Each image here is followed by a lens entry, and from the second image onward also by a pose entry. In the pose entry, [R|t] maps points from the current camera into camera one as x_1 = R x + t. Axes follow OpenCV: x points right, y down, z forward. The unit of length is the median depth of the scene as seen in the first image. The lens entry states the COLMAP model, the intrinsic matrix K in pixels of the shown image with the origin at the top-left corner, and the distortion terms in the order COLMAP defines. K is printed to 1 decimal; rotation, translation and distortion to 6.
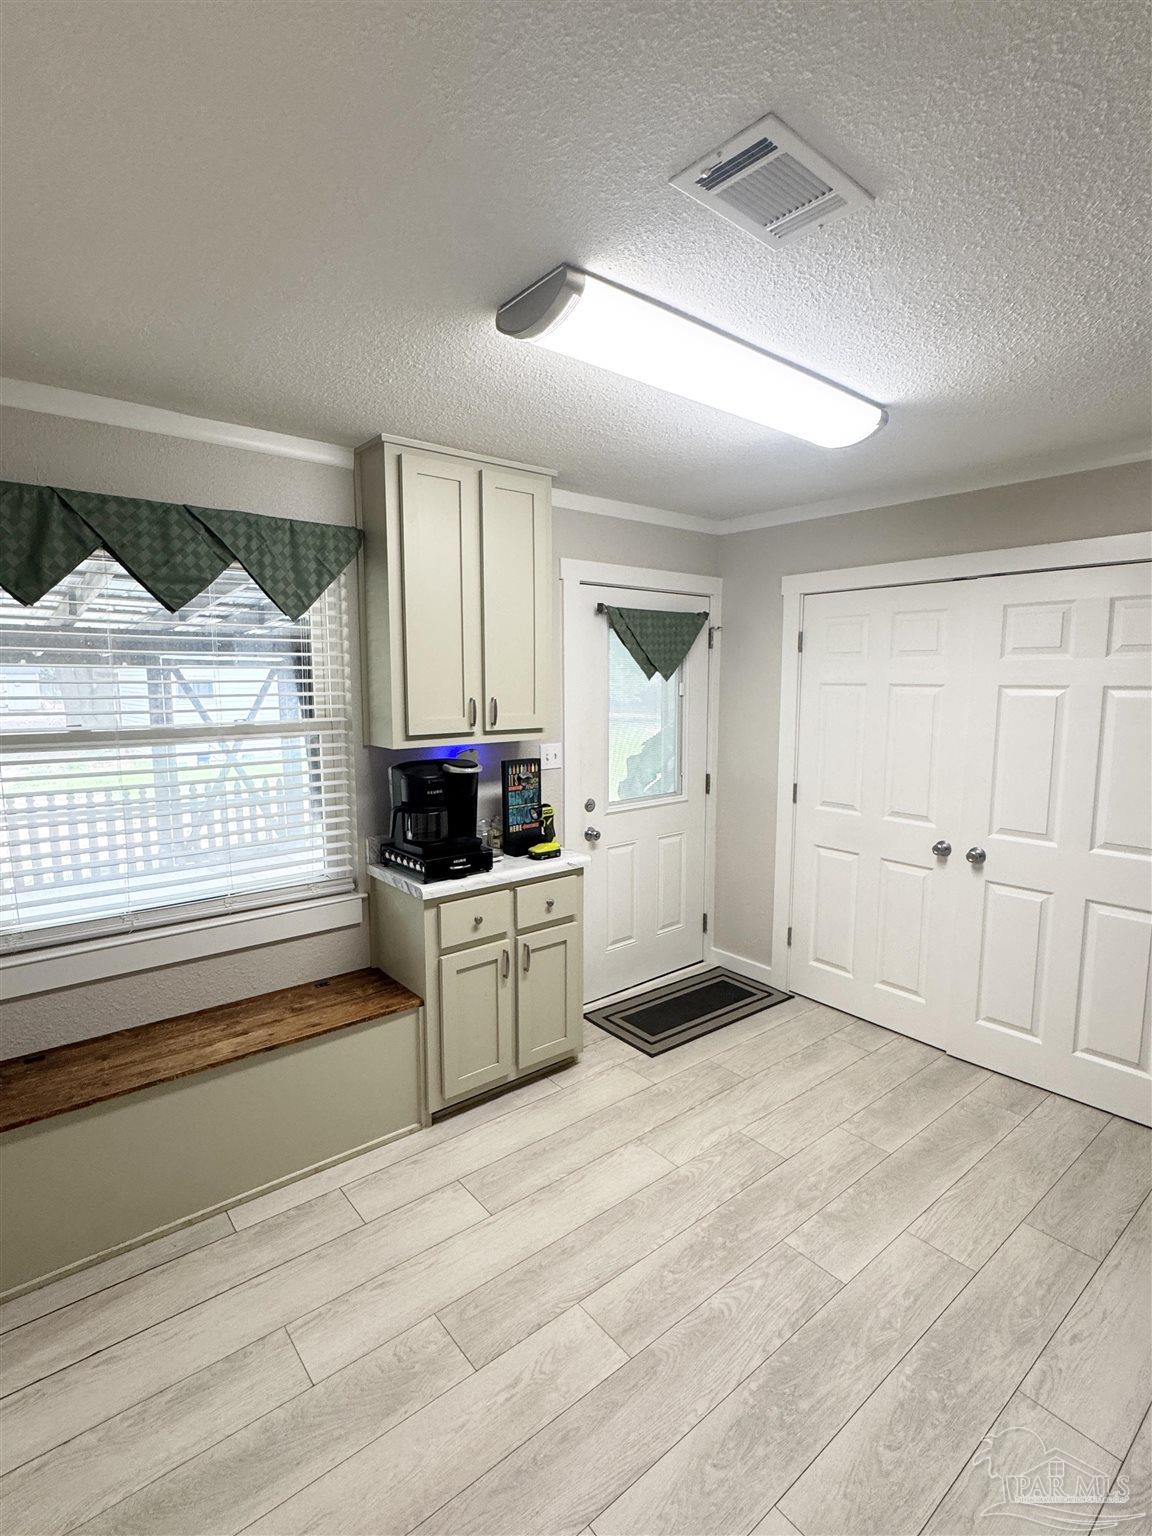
lens RADIAL K [[747.8, 0, 575.4], [0, 747.8, 766.0], [0, 0, 1]] dist [-0.004013, -0.000262]
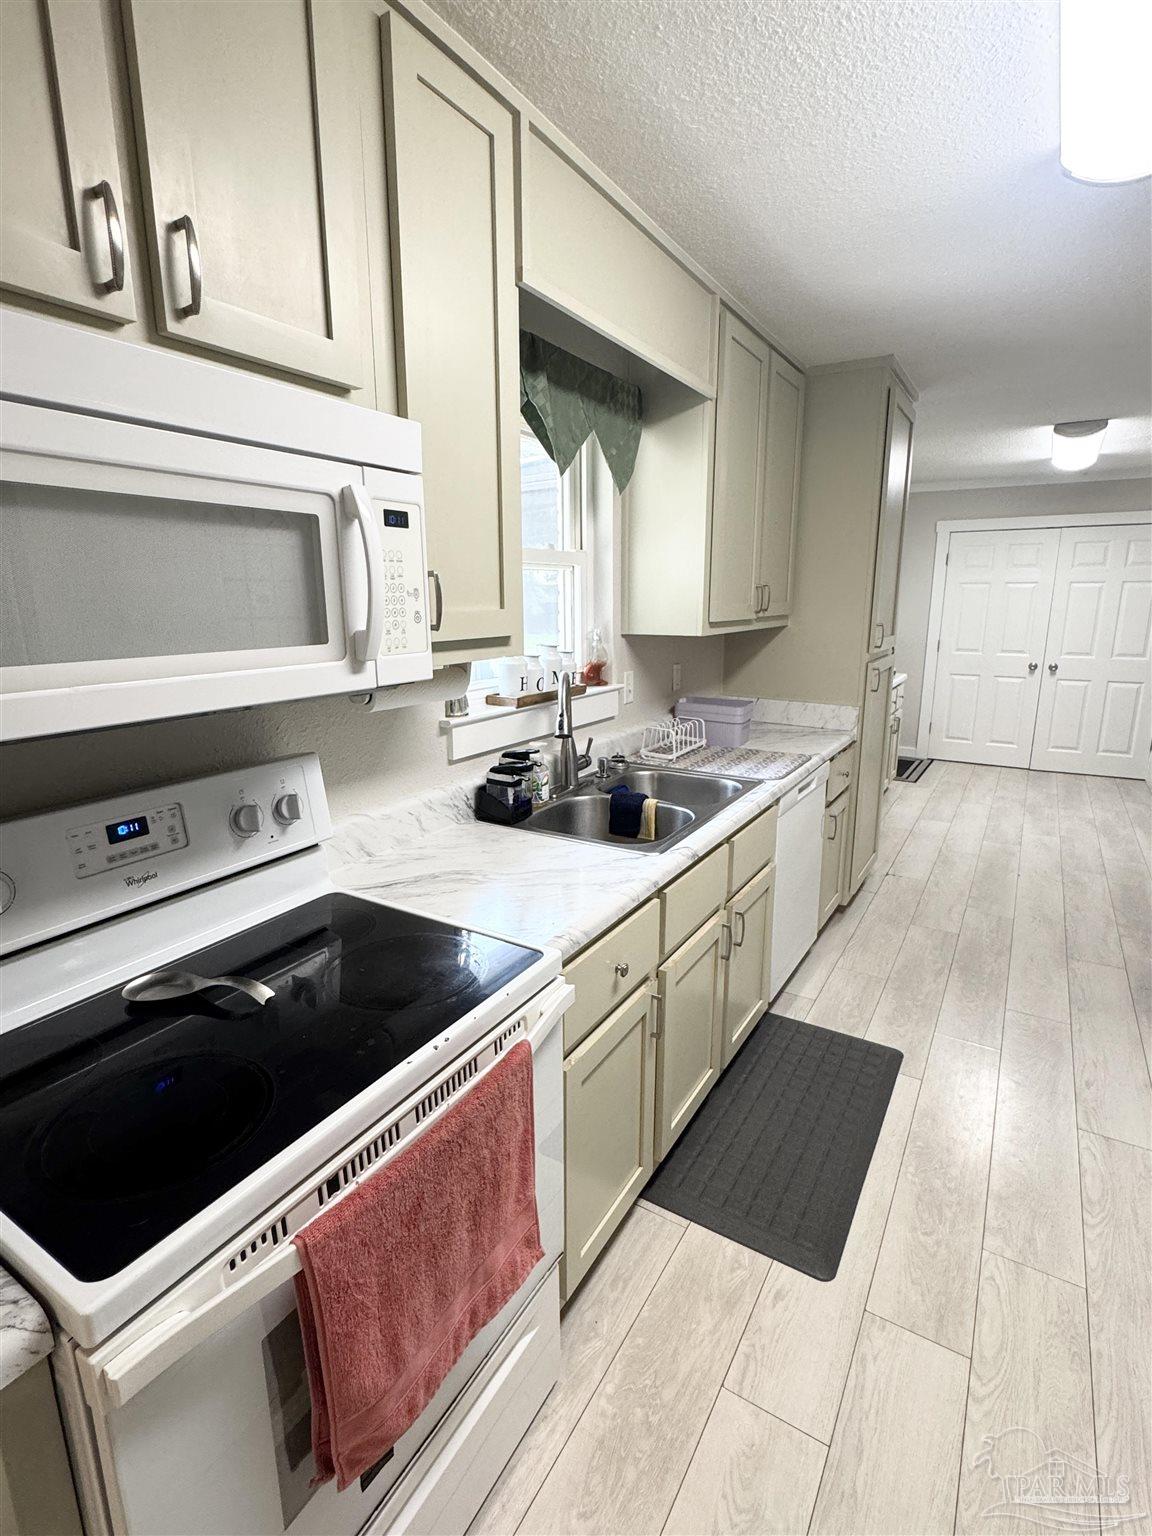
lens RADIAL K [[747.8, 0, 578.7], [0, 747.8, 766.2], [0, 0, 1]] dist [-0.004013, -0.000262]
pose [[0.942882, -0.079440, 0.323517, -1.772710], [0.044482, 0.992477, 0.114063, 0.126585], [-0.330144, -0.093158, 0.939322, -0.667339]]
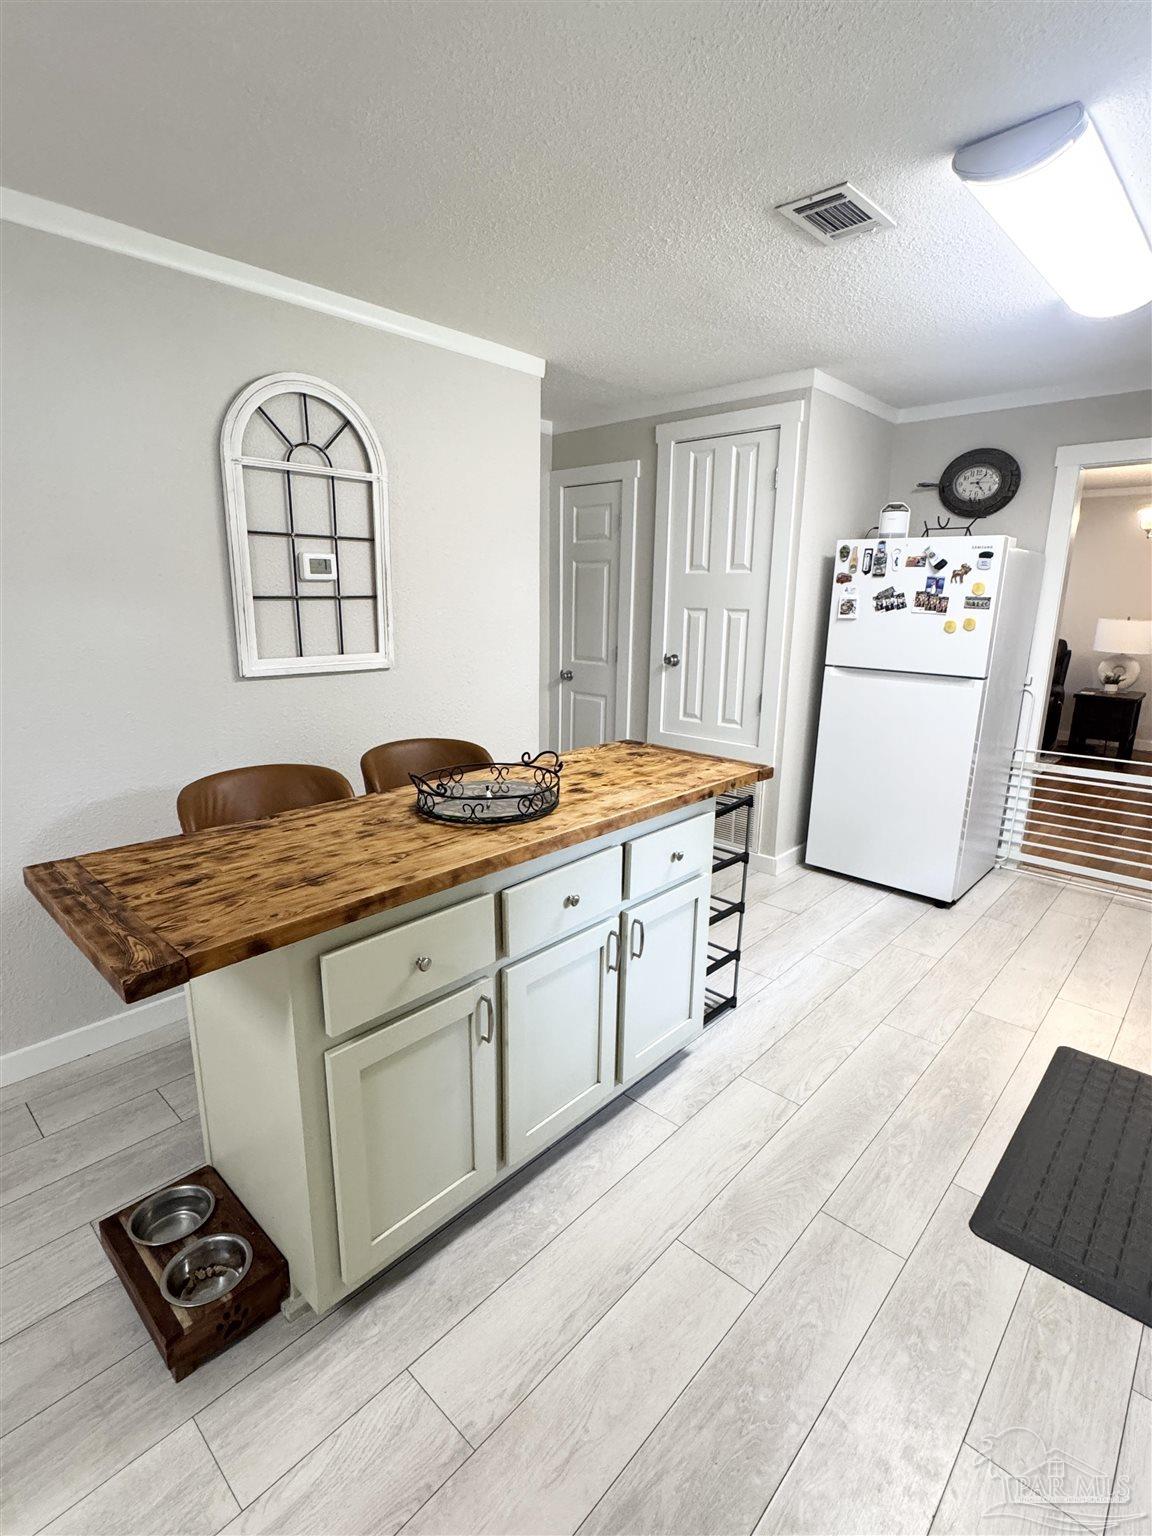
lens RADIAL K [[747.8, 0, 579.2], [0, 747.8, 766.8], [0, 0, 1]] dist [-0.004013, -0.000262]
pose [[-0.989953, 0.021990, -0.139677, -0.551185], [-0.027682, 0.938575, 0.343963, -0.002574], [0.138661, 0.344374, -0.928536, 0.615136]]
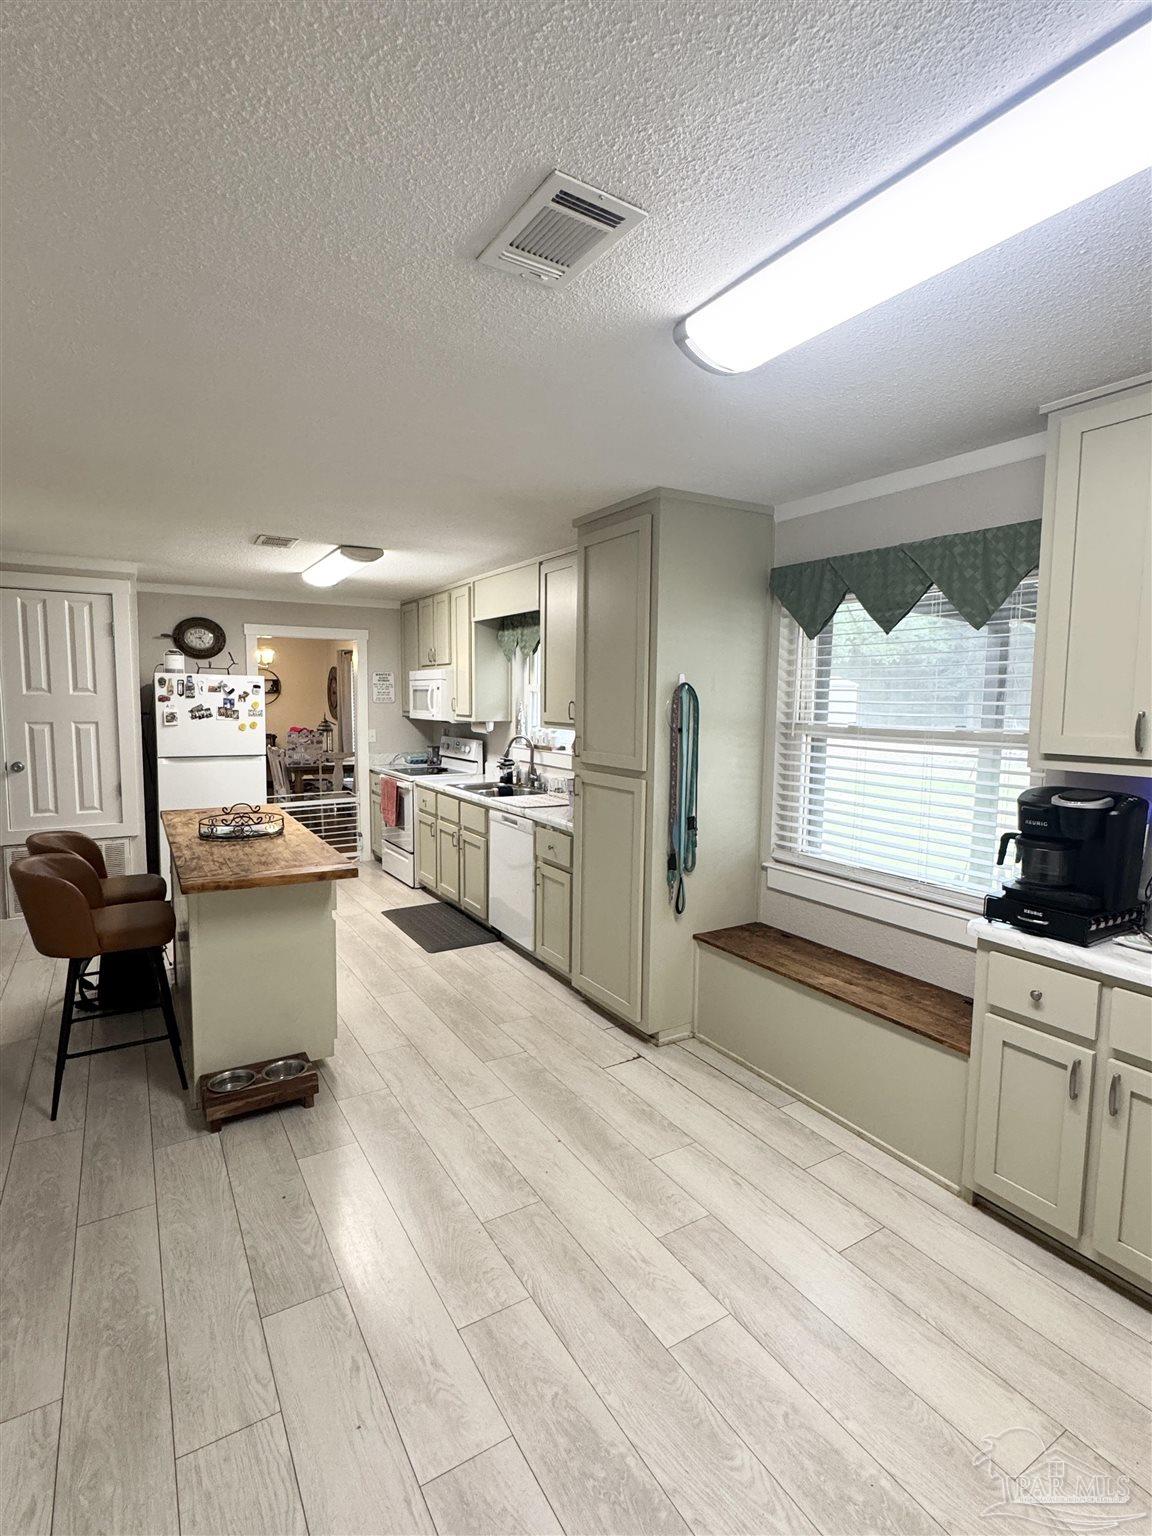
lens RADIAL K [[747.8, 0, 580.6], [0, 747.8, 767.8], [0, 0, 1]] dist [-0.004013, -0.000262]
pose [[-0.134060, 0.090069, -0.986872, 0.770707], [-0.129997, 0.985657, 0.107618, -0.054485], [0.982410, 0.142718, -0.120428, 0.681158]]
